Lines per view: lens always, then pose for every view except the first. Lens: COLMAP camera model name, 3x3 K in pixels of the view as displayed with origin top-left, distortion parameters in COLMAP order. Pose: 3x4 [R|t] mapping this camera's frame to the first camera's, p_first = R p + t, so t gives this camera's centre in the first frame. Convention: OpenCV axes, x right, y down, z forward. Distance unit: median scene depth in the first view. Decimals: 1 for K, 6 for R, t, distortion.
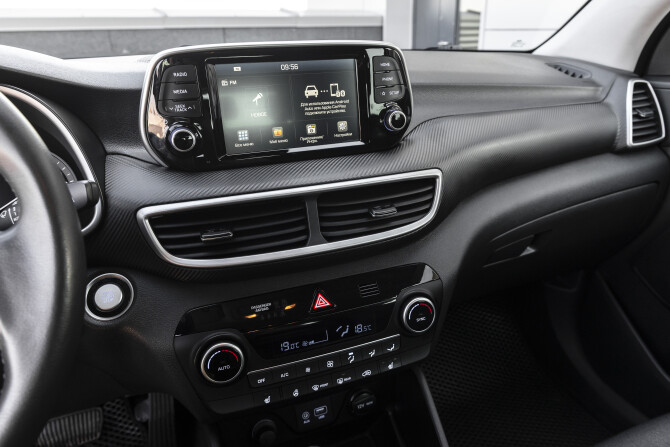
lens RADIAL K [[475.4, 0, 338.6], [0, 475.4, 220.0], [0, 0, 1]] dist [-0.008344, 0.001038]
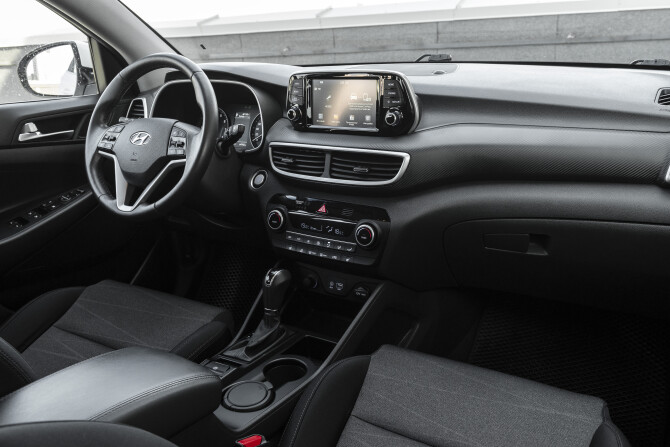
lens RADIAL K [[560.8, 0, 336.4], [0, 560.8, 227.9], [0, 0, 1]] dist [0.029253, 0.000360]
pose [[0.582338, 0.267557, -0.767656, 1.618765], [-0.259790, 0.956021, 0.136134, -0.067158], [0.770319, 0.120153, 0.626236, -0.311184]]
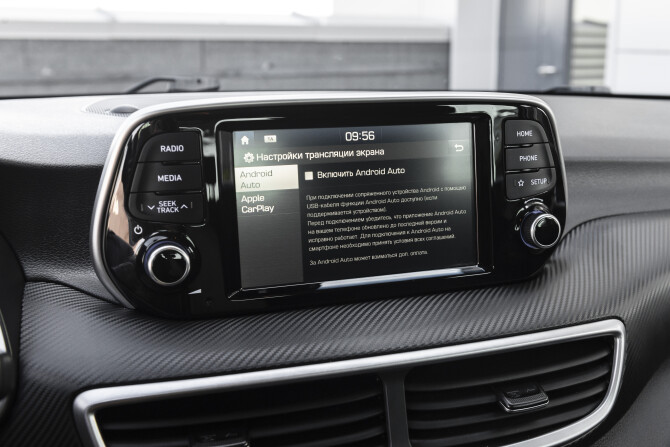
lens RADIAL K [[773.0, 0, 335.0], [0, 773.0, 222.2], [0, 0, 1]] dist [0.026923, 0.000000]
pose [[0.998682, 0.029216, -0.042196, -0.085693], [-0.035280, 0.987908, -0.150976, -0.076482], [0.037275, 0.152265, 0.987636, 0.099149]]
